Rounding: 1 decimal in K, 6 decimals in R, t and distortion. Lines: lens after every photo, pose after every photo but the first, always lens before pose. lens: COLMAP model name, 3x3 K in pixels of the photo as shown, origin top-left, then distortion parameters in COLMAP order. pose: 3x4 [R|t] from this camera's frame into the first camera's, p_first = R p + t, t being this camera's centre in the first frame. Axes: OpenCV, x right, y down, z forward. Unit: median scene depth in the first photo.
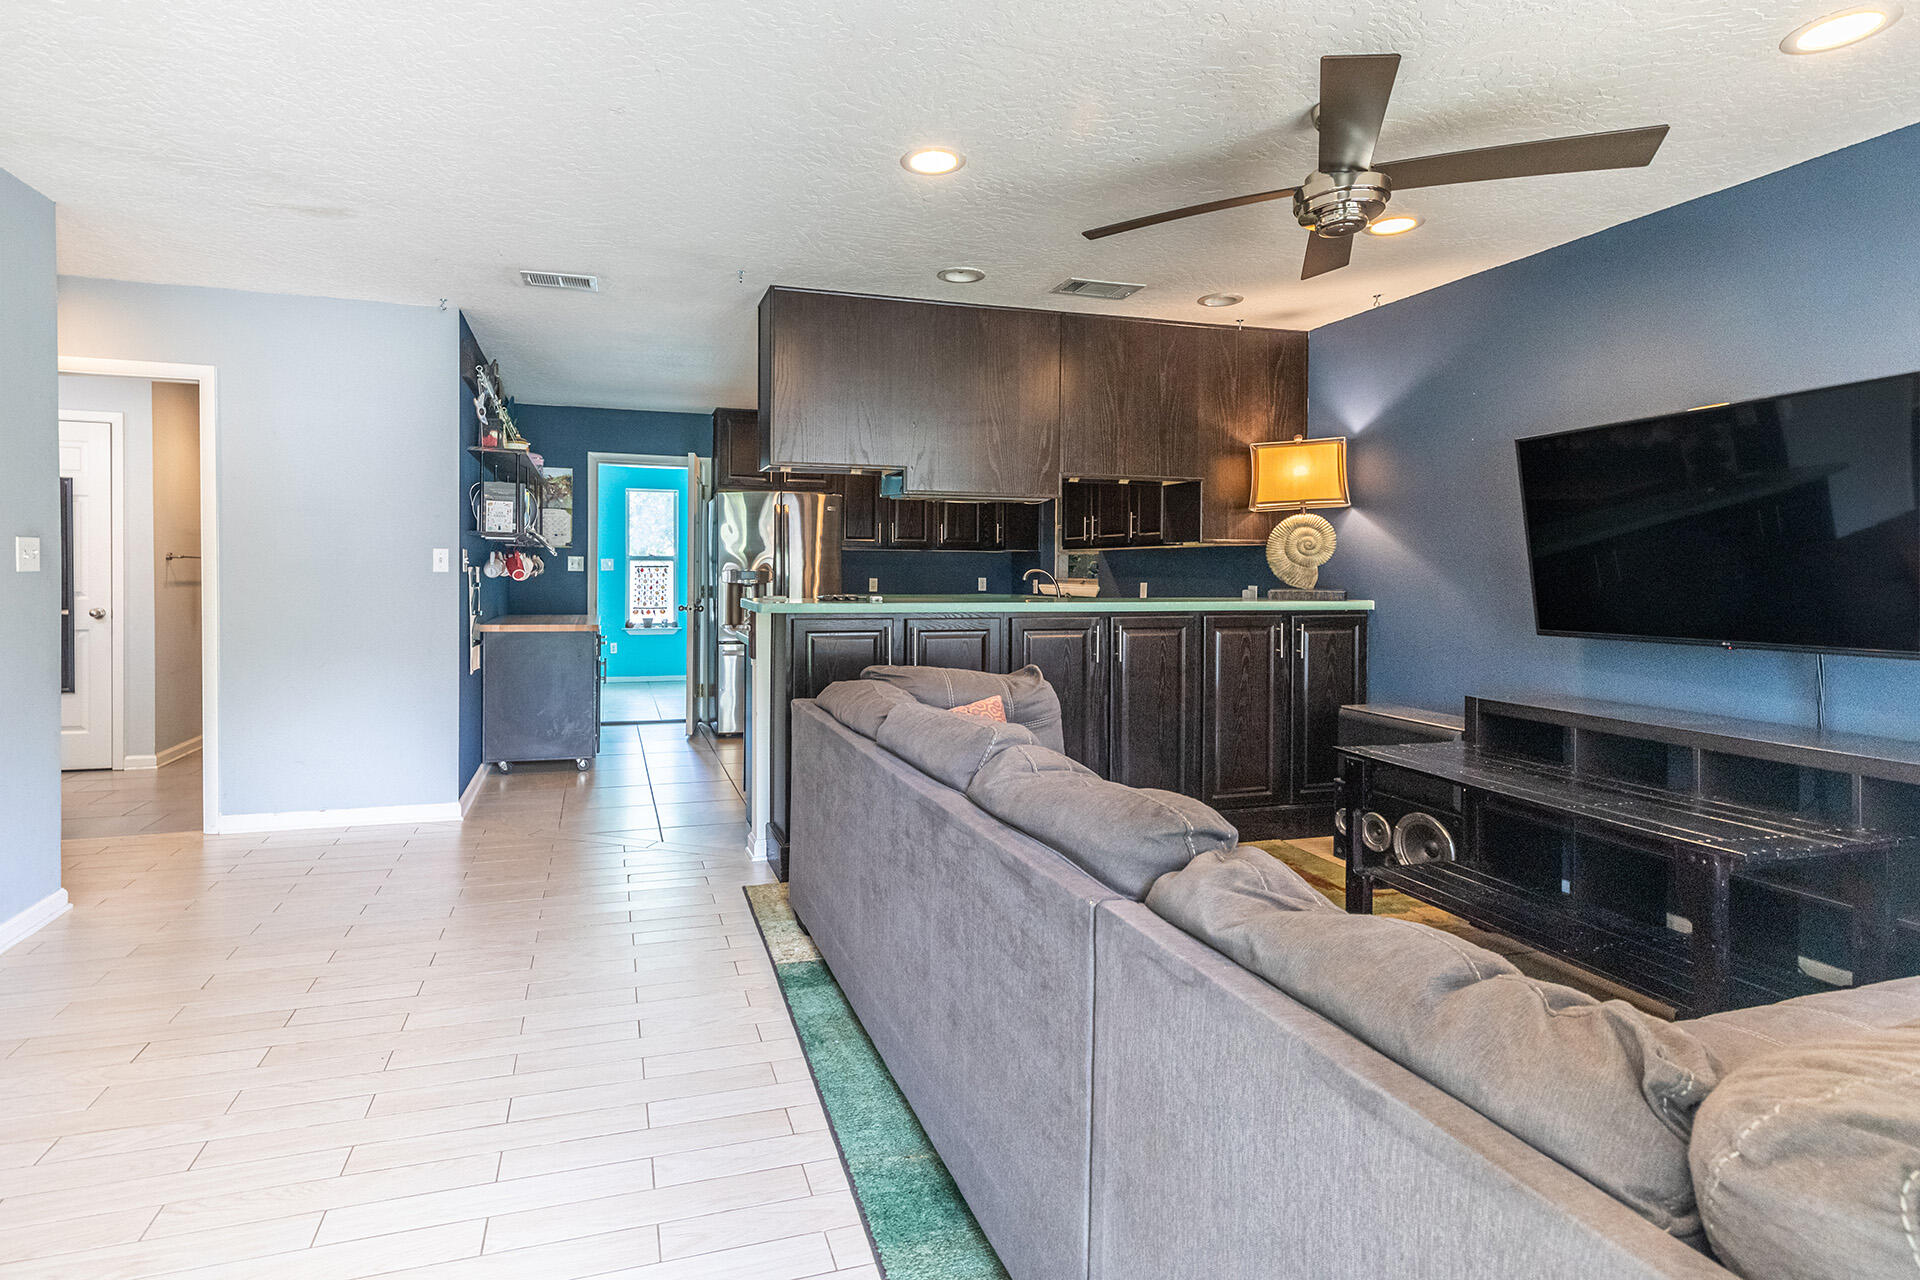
lens RADIAL K [[928.0, 0, 953.6], [0, 928.0, 587.8], [0, 0, 1]] dist [0.003441, 0.000093]
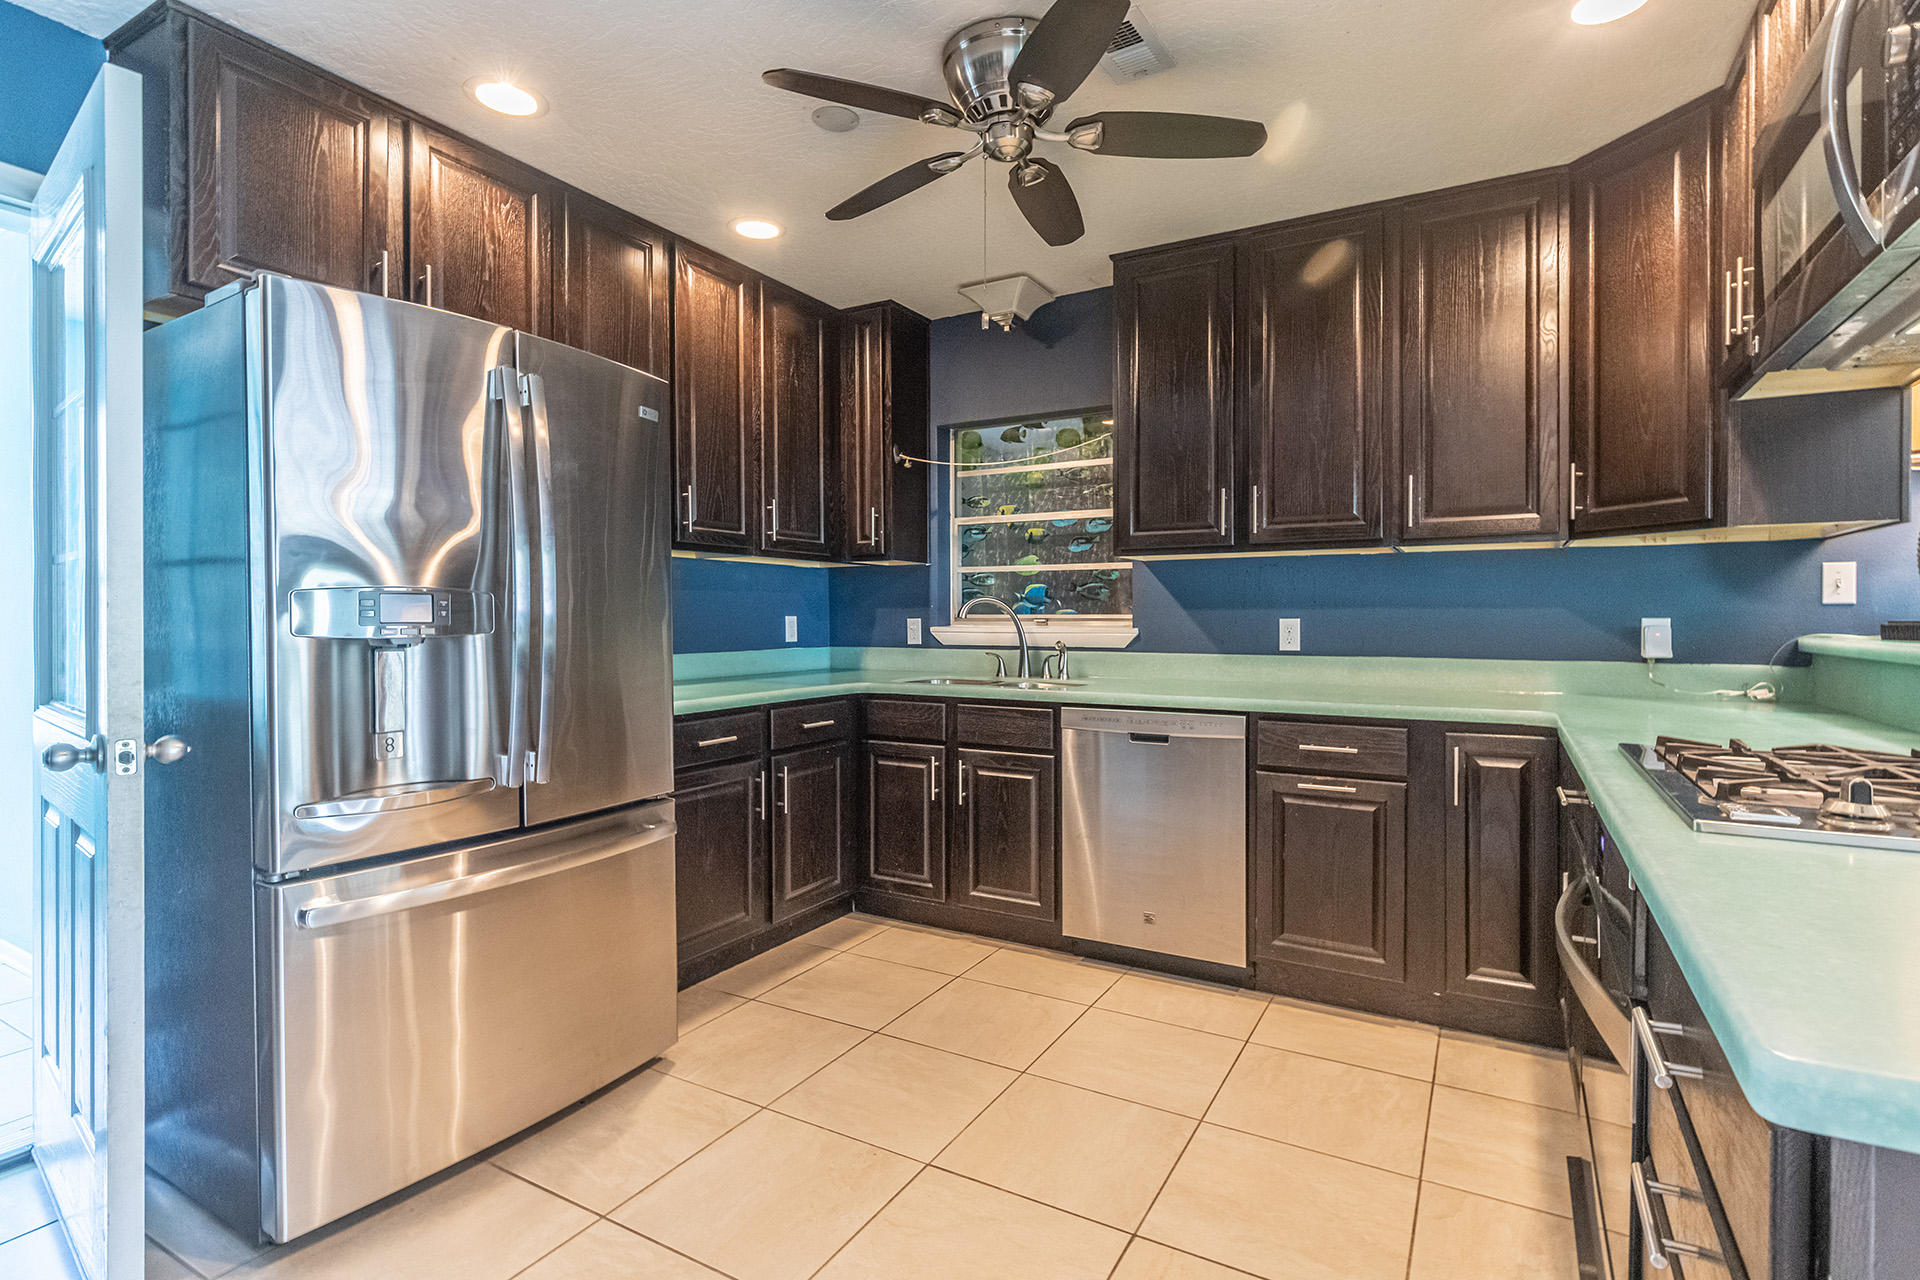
lens RADIAL K [[911.9, 0, 966.2], [0, 911.9, 622.8], [0, 0, 1]] dist [-0.001102, -0.000130]
pose [[0.761189, -0.013399, 0.648391, -0.382849], [0.019086, 0.999816, -0.001745, -0.007839], [-0.648249, 0.013704, 0.761305, 0.982087]]
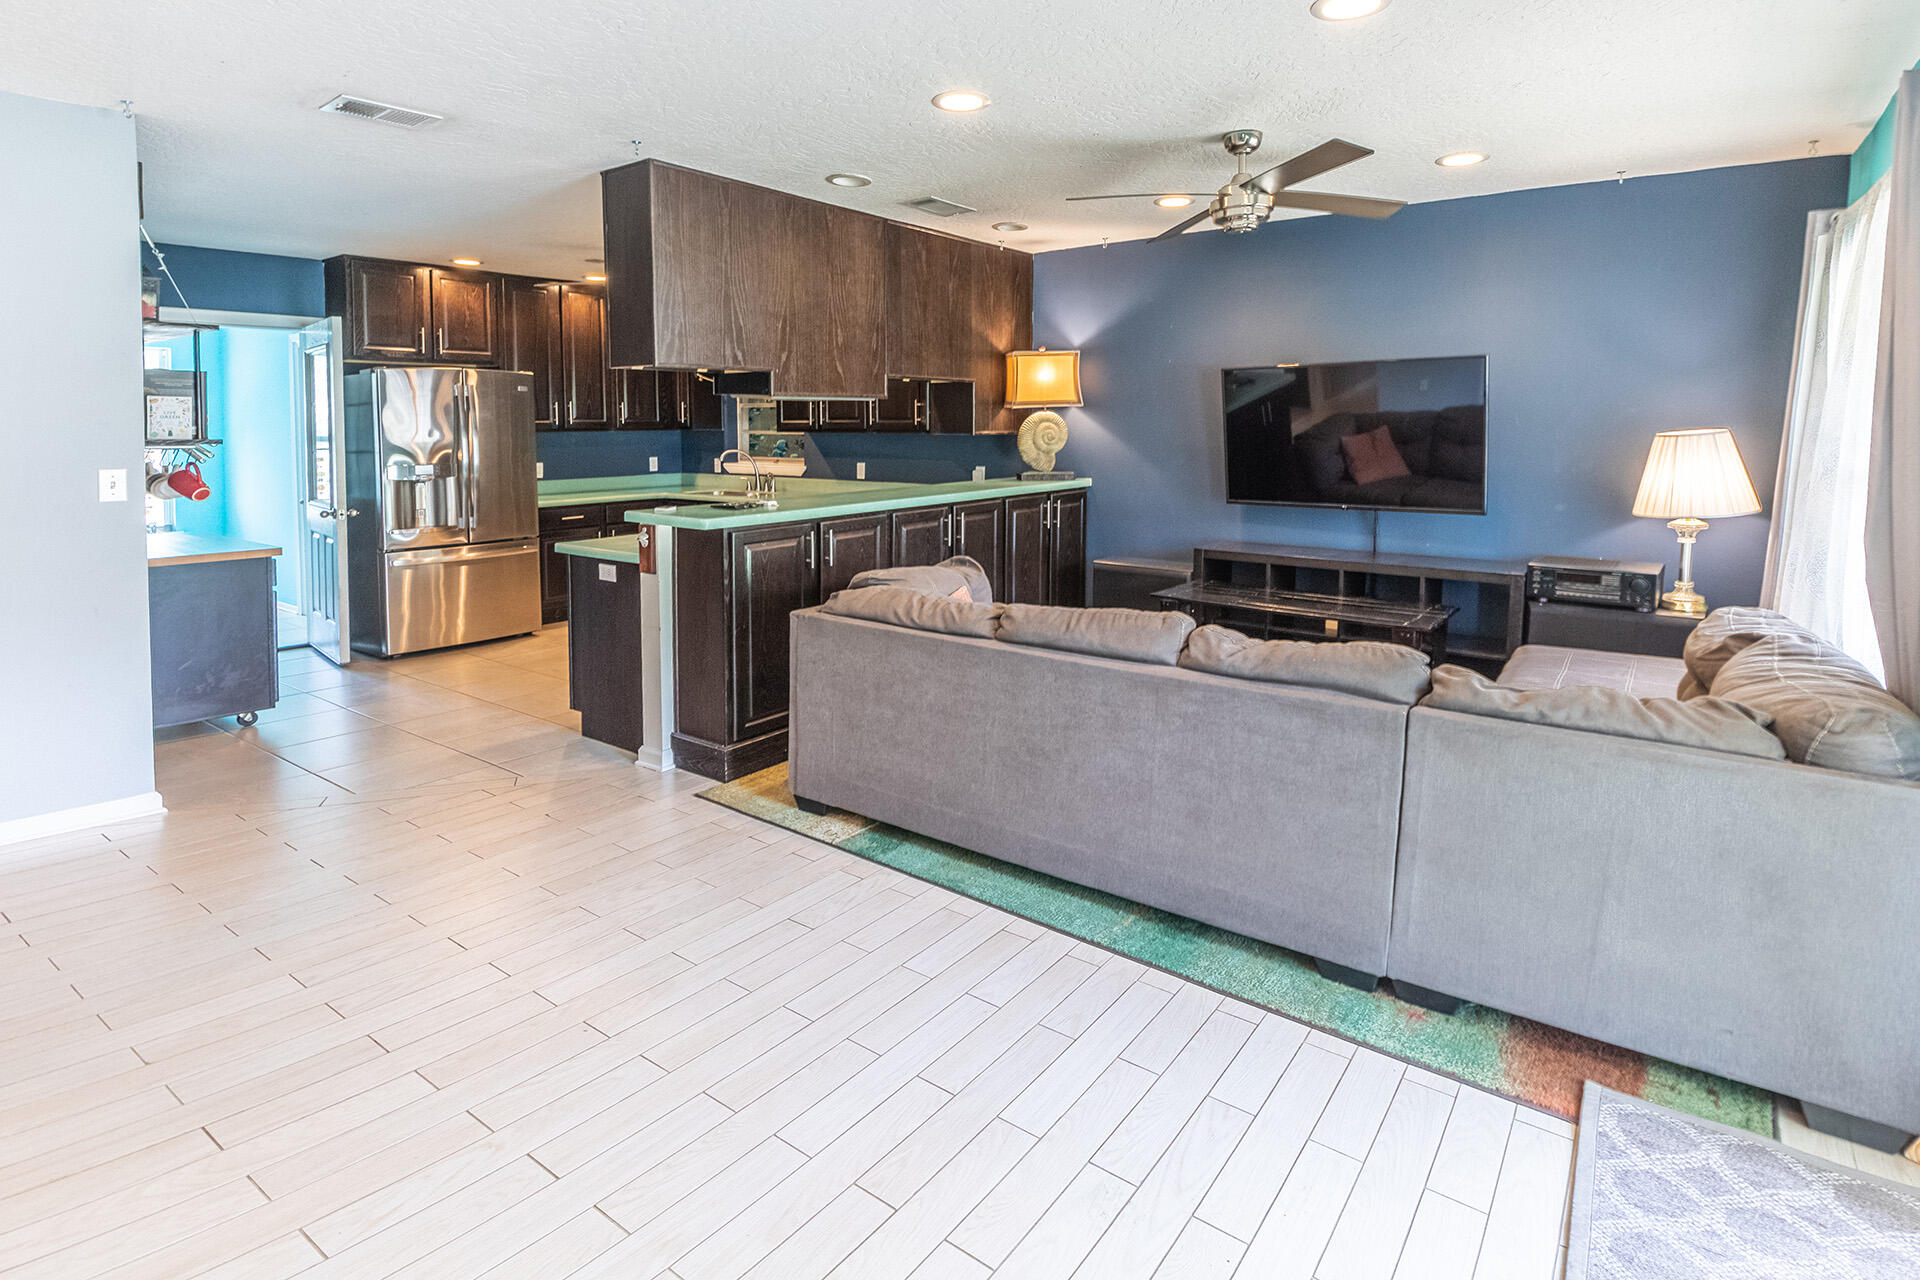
lens RADIAL K [[871.1, 0, 1019.1], [0, 871.1, 620.6], [0, 0, 1]] dist [-0.026563, 0.000120]
pose [[0.801763, -0.135602, 0.582055, -0.373713], [0.013907, 0.977889, 0.208663, -0.048428], [-0.597480, -0.159204, 0.785921, 0.052704]]
